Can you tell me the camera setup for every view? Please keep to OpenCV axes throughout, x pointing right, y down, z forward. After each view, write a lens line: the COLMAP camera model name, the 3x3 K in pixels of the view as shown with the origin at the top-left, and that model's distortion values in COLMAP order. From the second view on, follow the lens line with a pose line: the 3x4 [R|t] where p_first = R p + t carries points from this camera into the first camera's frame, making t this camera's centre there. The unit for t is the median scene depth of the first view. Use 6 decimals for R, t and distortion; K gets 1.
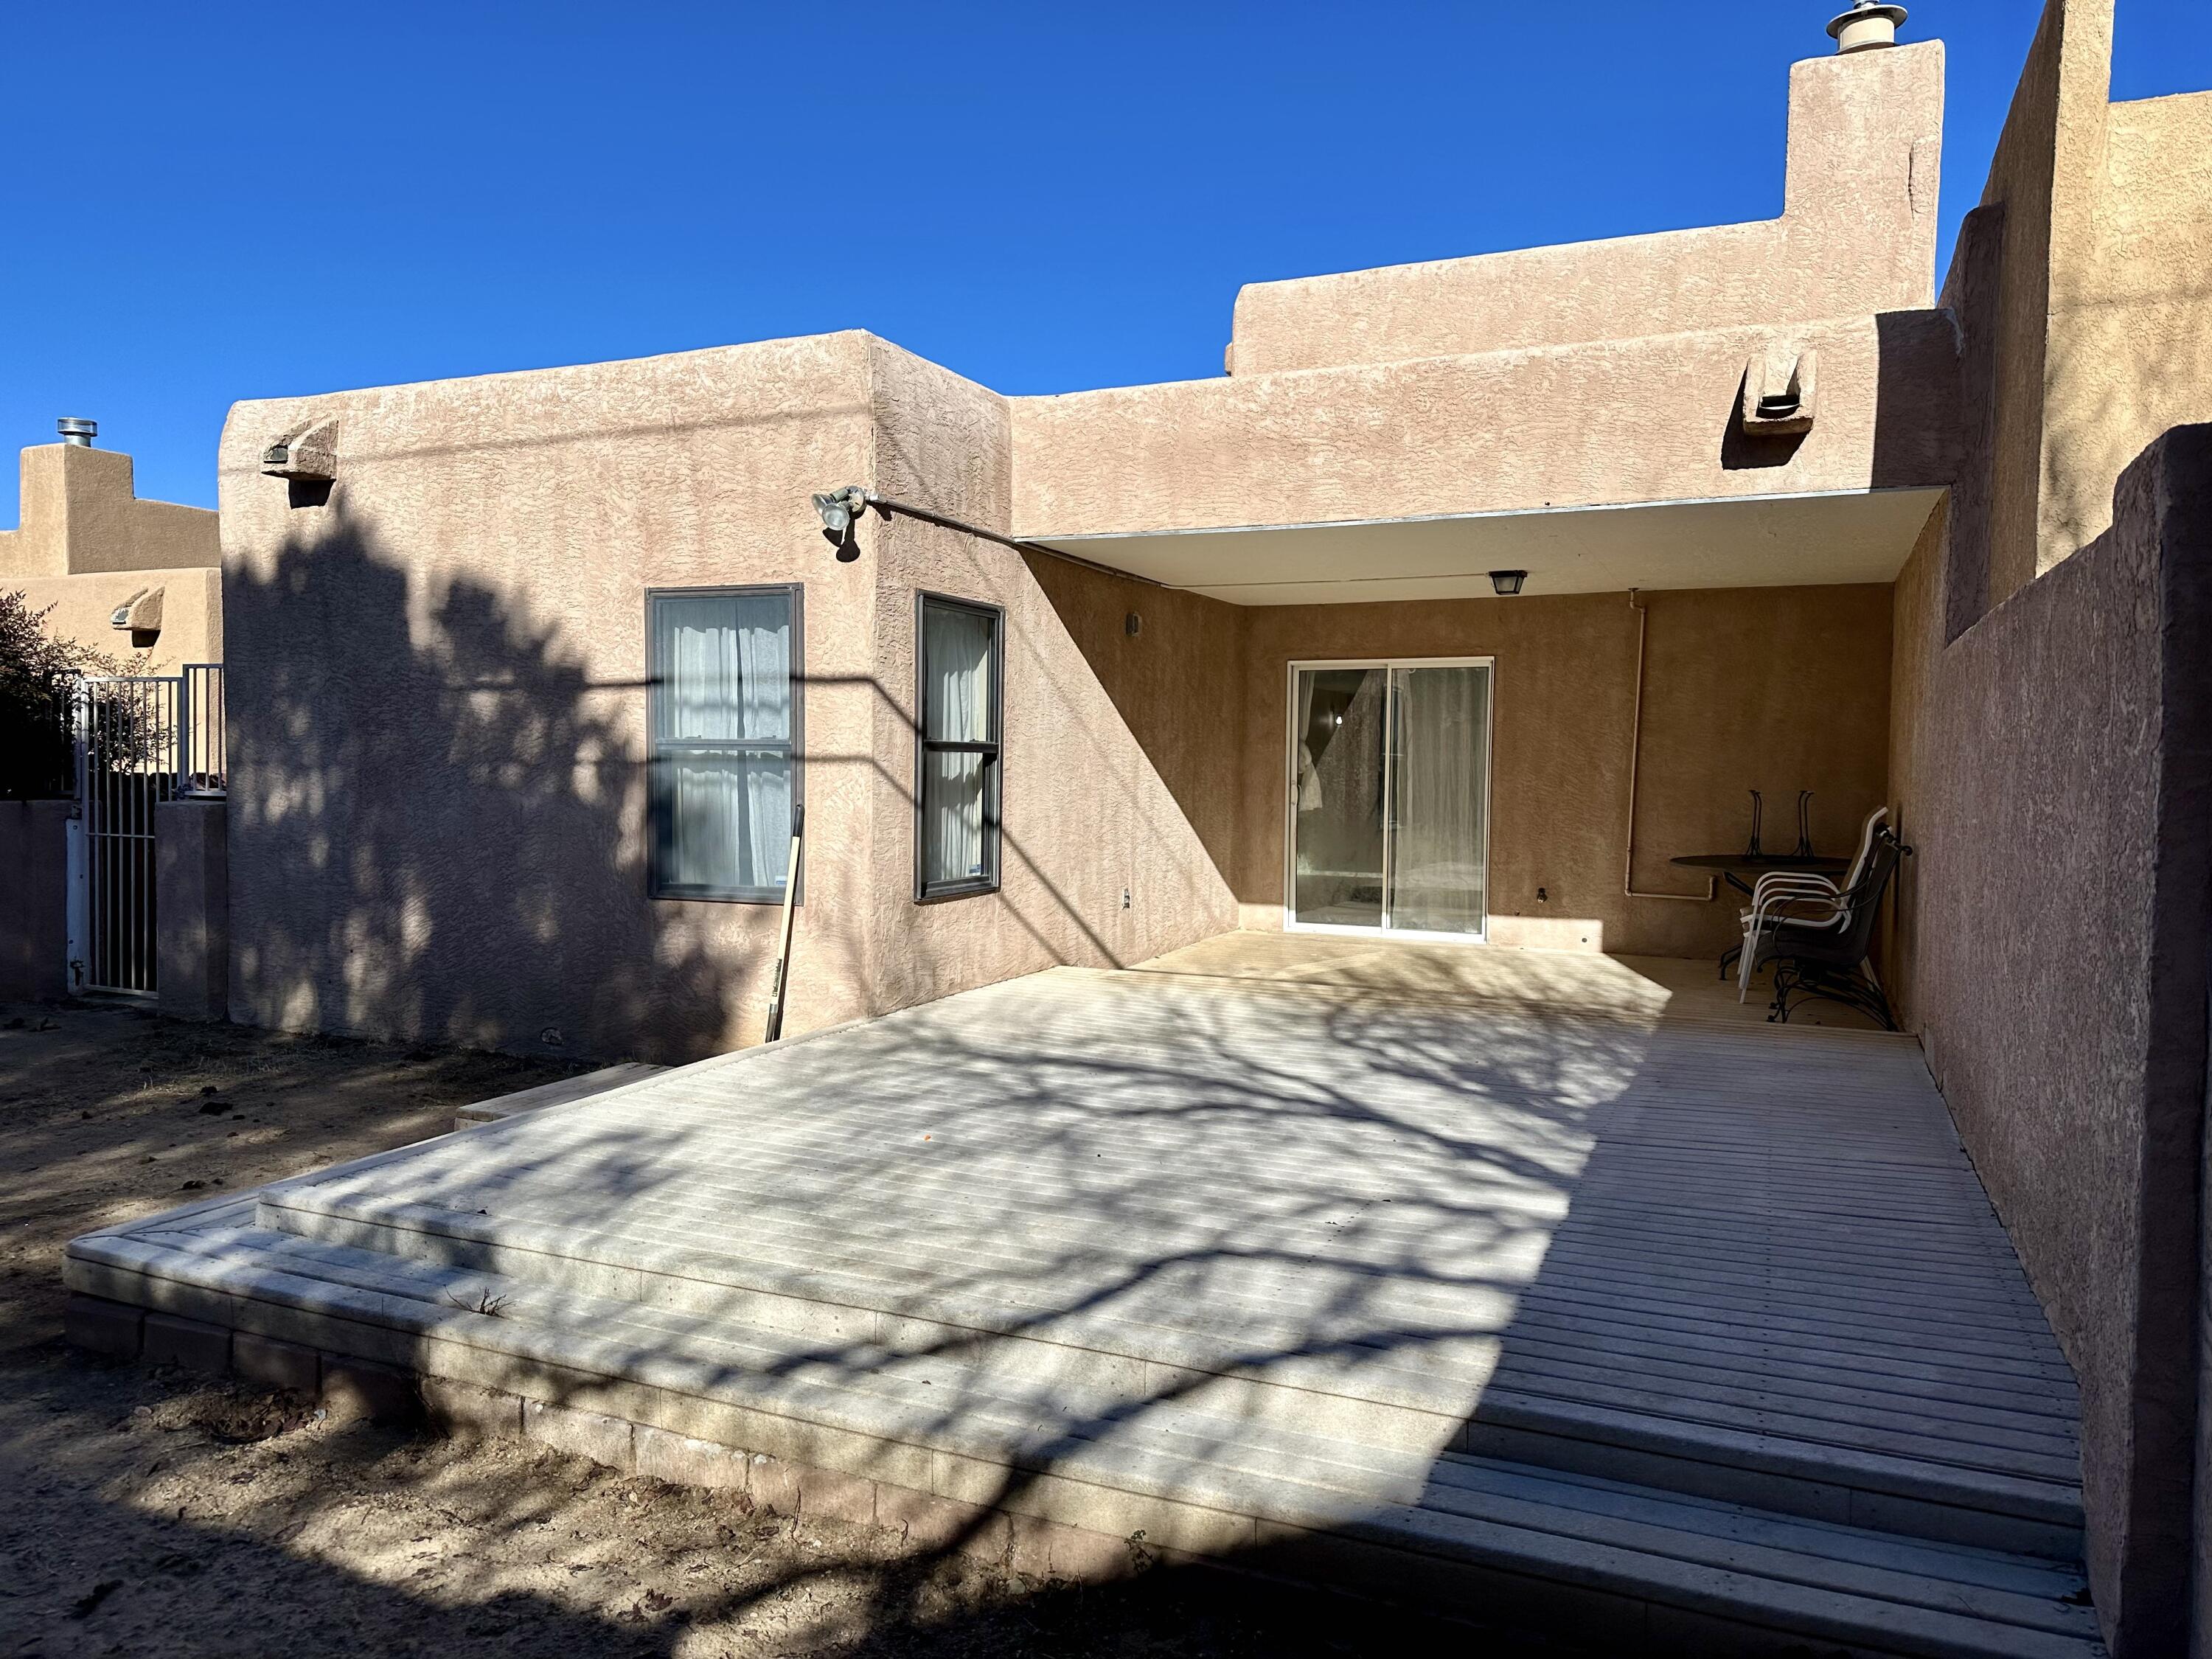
lens RADIAL K [[1536.4, 0, 1109.5], [0, 1536.4, 835.8], [0, 0, 1]] dist [0.114357, -0.142445]
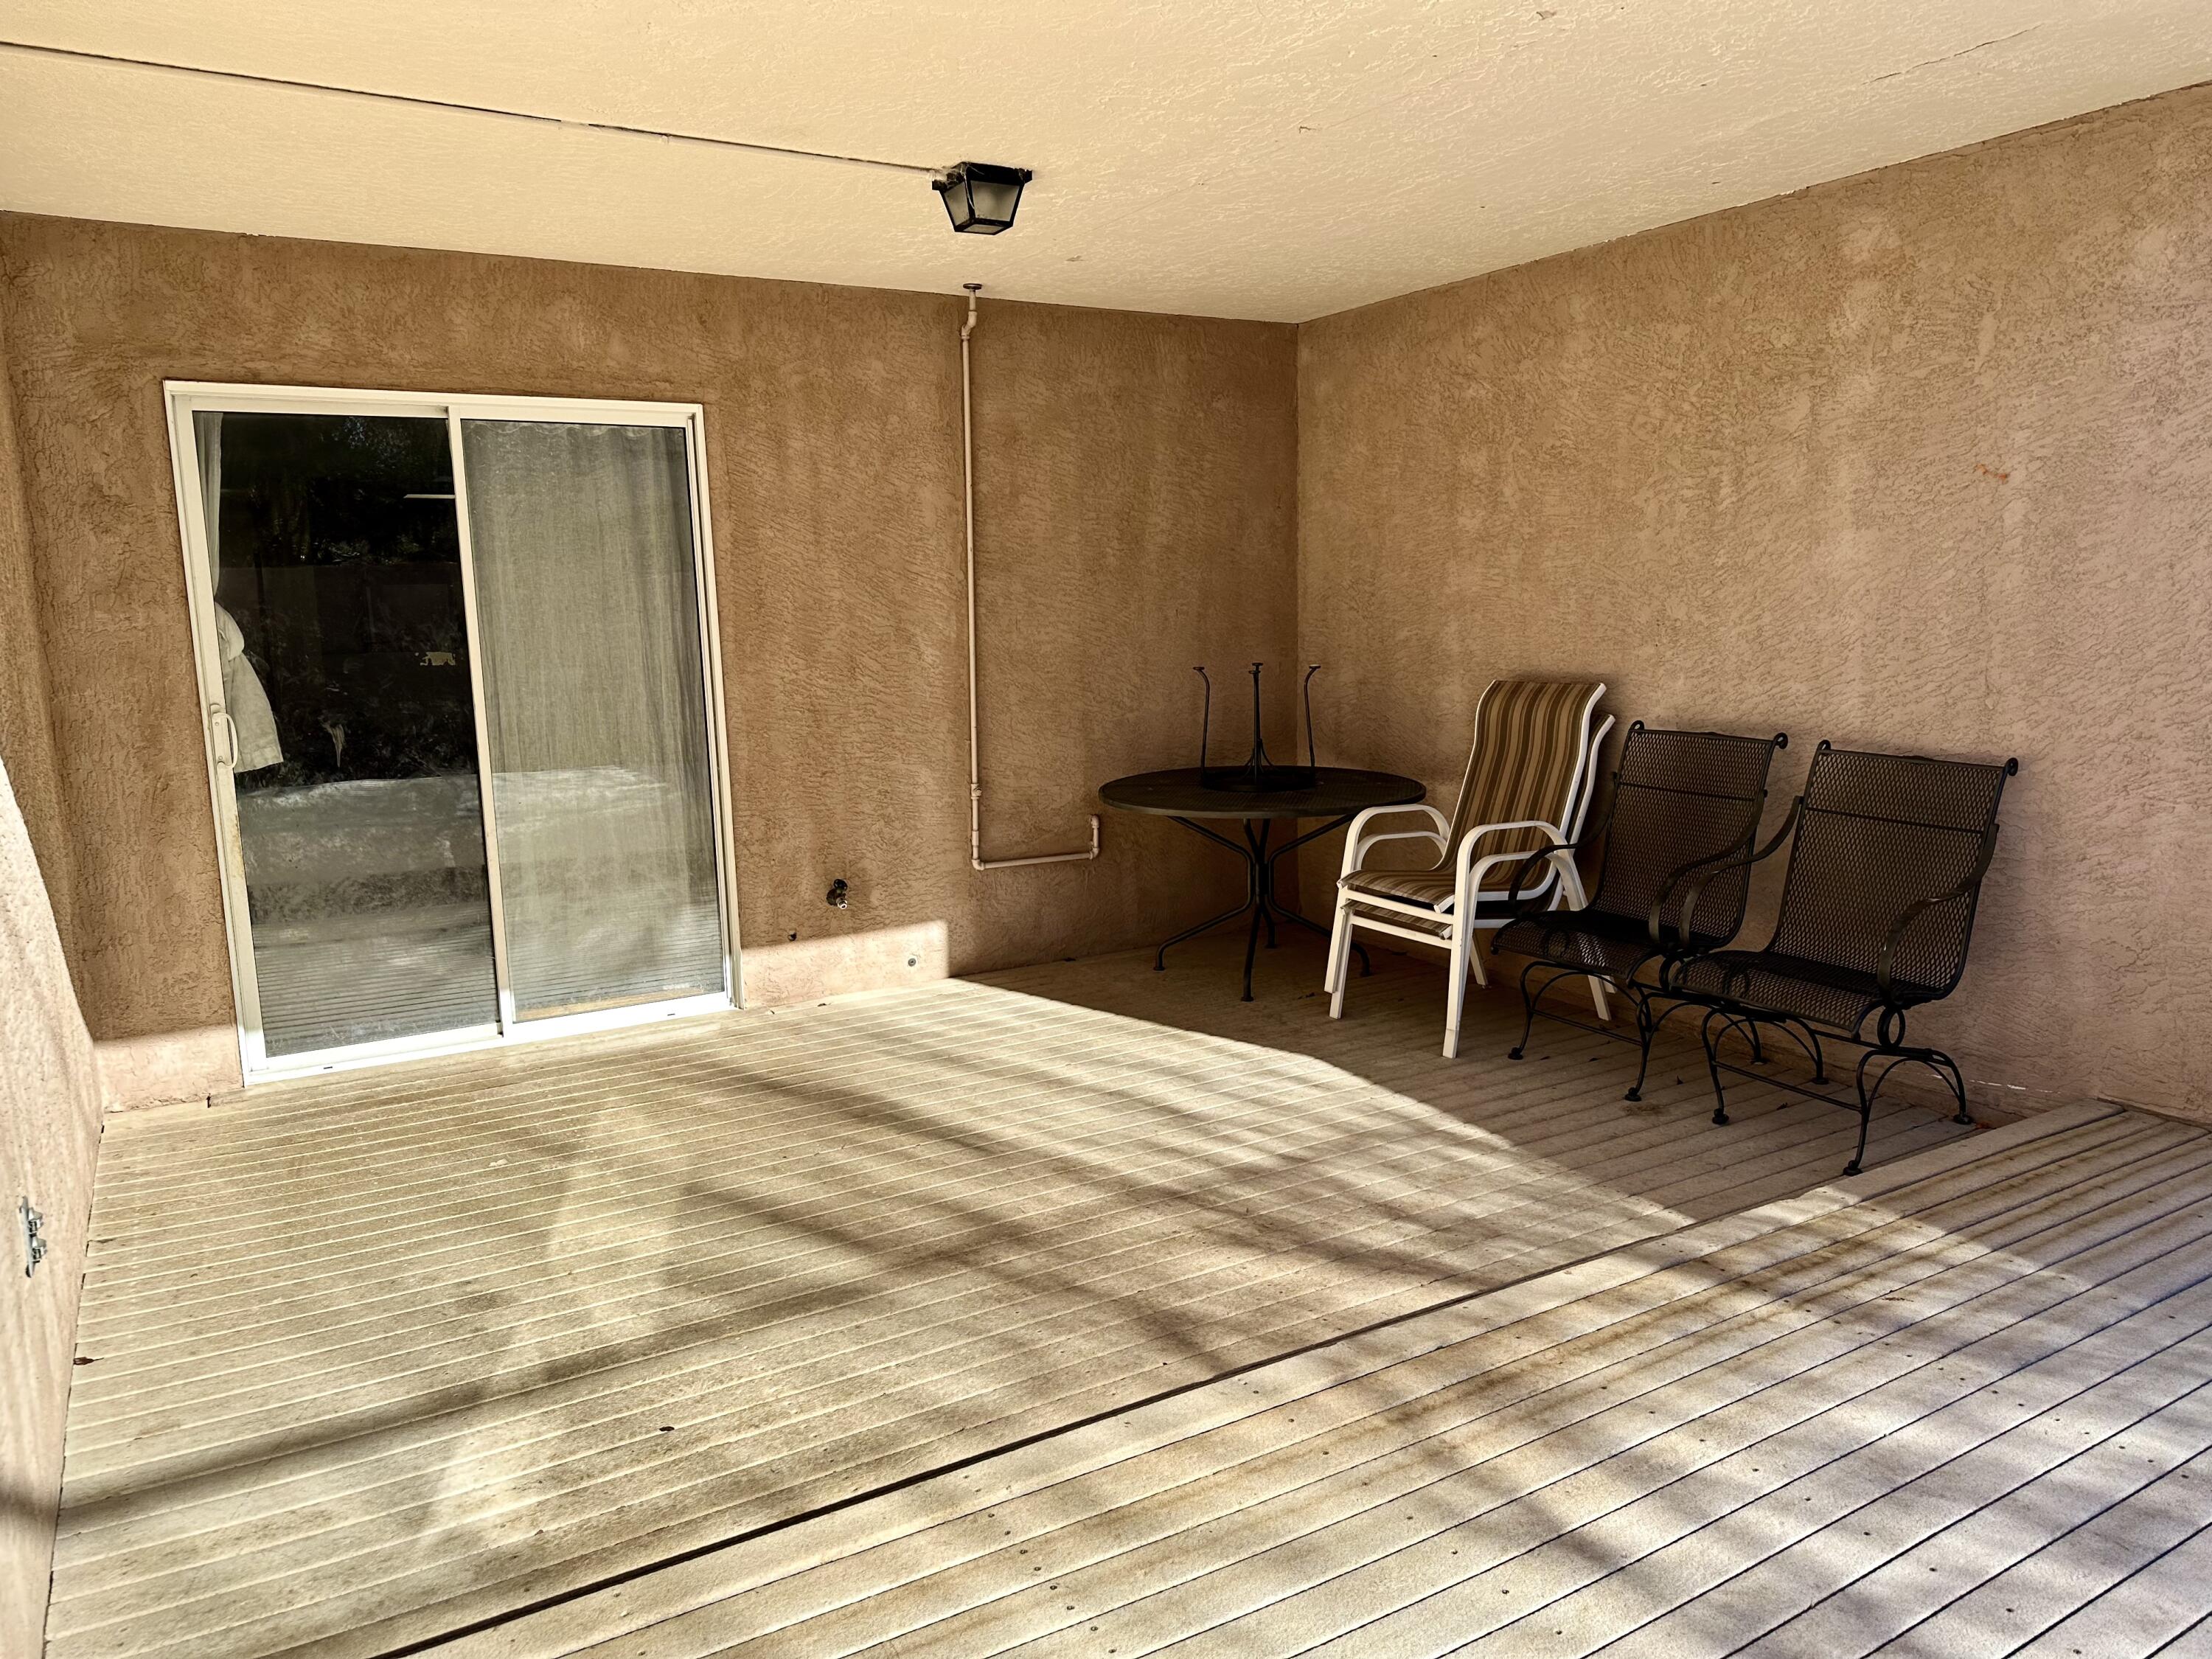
lens RADIAL K [[1536.4, 0, 1109.5], [0, 1536.4, 835.8], [0, 0, 1]] dist [0.114357, -0.142445]
pose [[0.574160, -0.149776, 0.804927, -0.108633], [0.069522, 0.988493, 0.134343, -0.060058], [-0.815786, -0.021174, 0.577966, 0.887418]]
